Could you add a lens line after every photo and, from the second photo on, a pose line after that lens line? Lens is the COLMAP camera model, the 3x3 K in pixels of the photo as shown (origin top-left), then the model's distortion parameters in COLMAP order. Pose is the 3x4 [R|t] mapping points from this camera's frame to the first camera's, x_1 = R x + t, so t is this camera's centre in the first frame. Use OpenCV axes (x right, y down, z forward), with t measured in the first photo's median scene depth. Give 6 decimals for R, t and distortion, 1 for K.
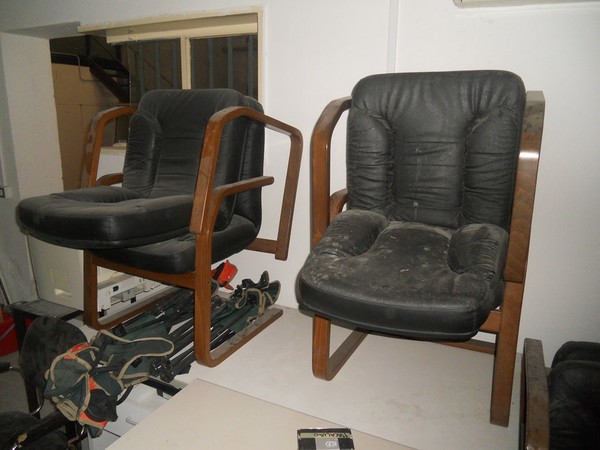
lens RADIAL K [[463.0, 0, 302.0], [0, 463.0, 224.9], [0, 0, 1]] dist [-0.040597, 0.001873]
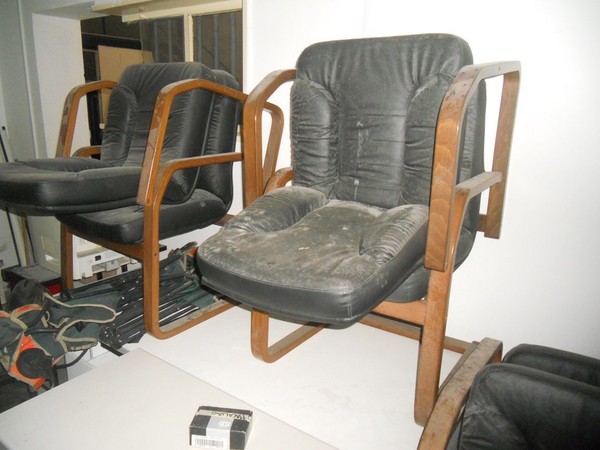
lens RADIAL K [[463.0, 0, 299.3], [0, 463.0, 224.6], [0, 0, 1]] dist [-0.040597, 0.001873]
pose [[0.988565, 0.049209, -0.142541, 0.254090], [-0.045580, 0.998551, 0.028617, 0.017696], [0.143743, -0.021793, 0.989375, 0.057171]]
